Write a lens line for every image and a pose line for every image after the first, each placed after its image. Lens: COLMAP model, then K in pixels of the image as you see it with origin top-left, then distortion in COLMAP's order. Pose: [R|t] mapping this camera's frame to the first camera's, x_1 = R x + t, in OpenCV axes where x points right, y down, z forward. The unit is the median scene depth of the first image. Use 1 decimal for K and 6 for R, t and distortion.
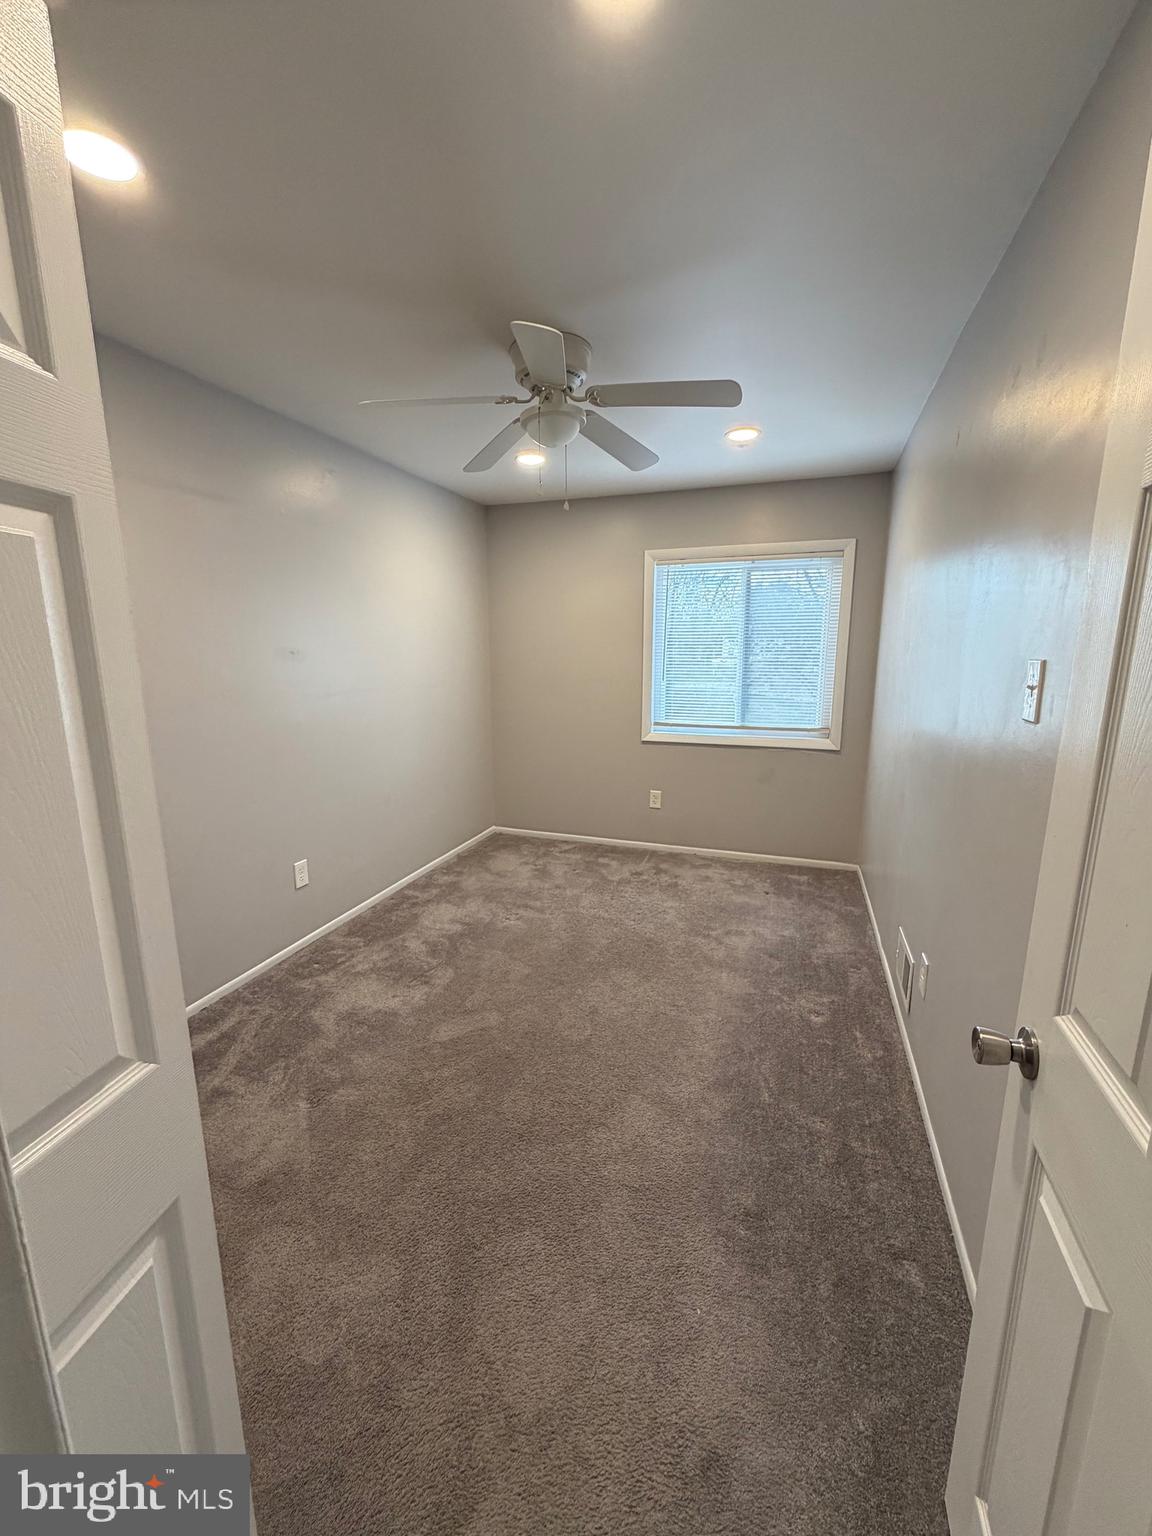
lens RADIAL K [[623.3, 0, 576.0], [0, 623.3, 768.0], [0, 0, 1]] dist [-0.008336, 0.000158]
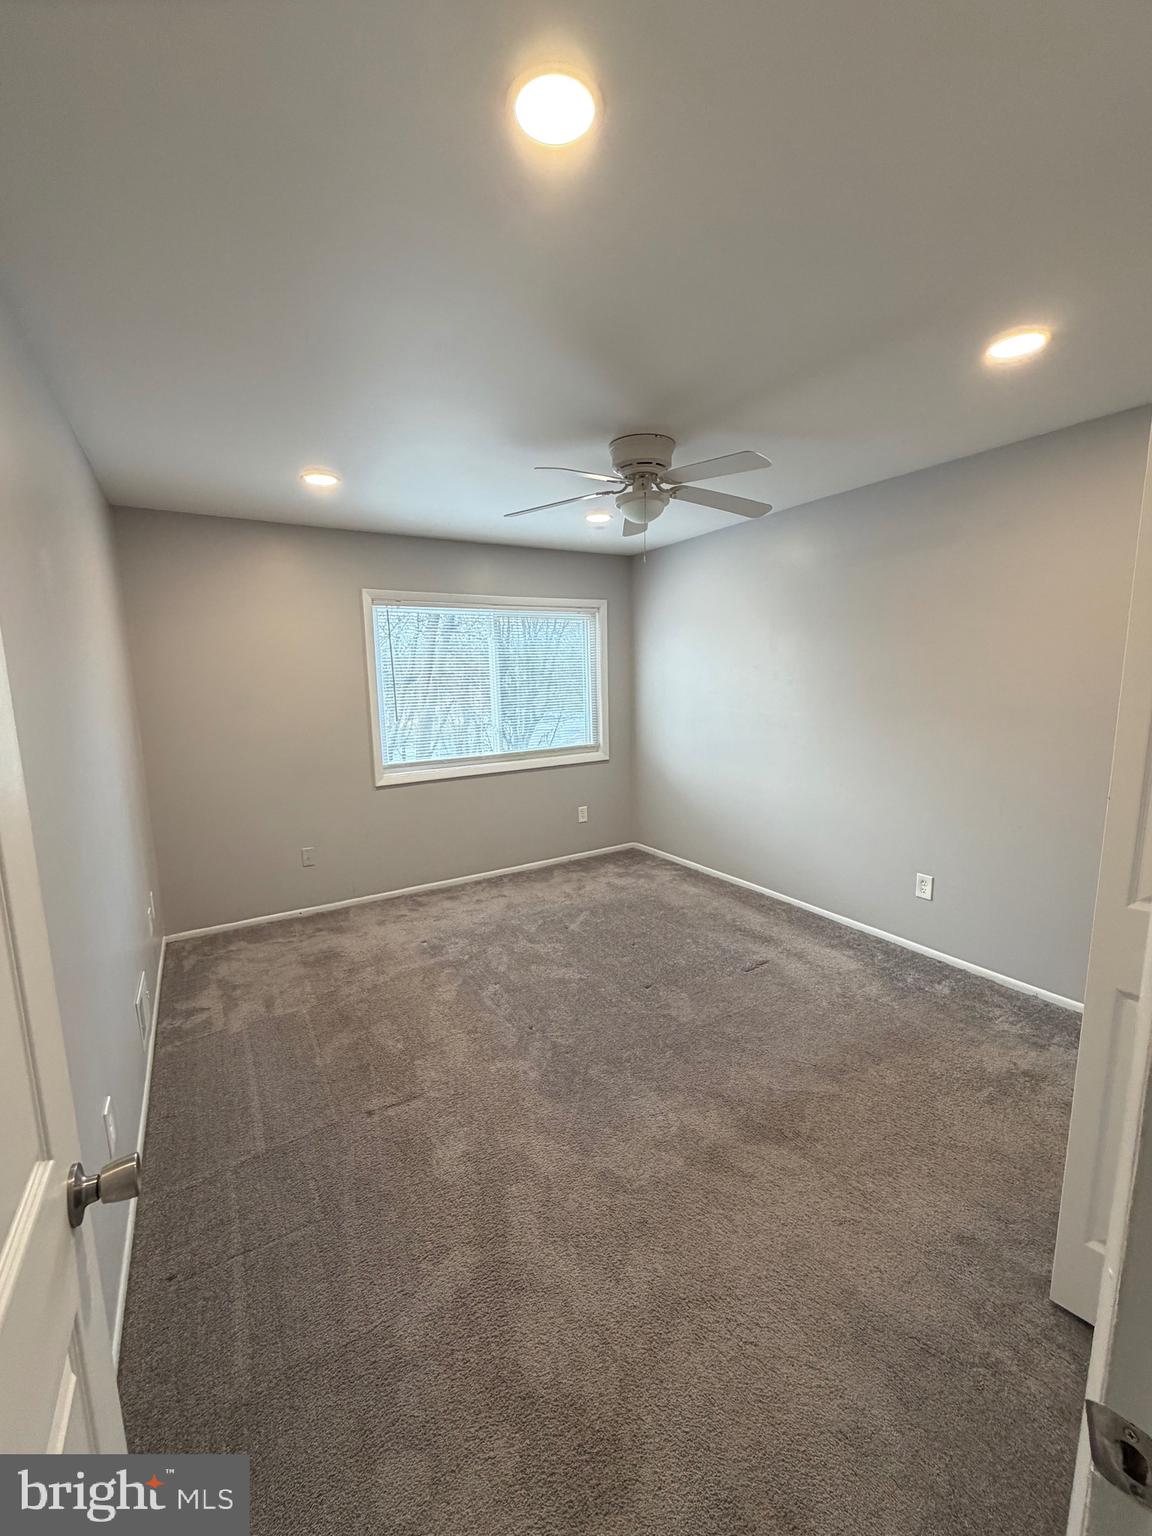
lens RADIAL K [[615.5, 0, 576.0], [0, 615.5, 768.0], [0, 0, 1]] dist [-0.000413, 0.000094]
pose [[0.634733, -0.126768, 0.762263, -0.527809], [0.174272, 0.984522, 0.018616, -0.040784], [-0.752824, 0.121025, 0.647000, 0.194273]]
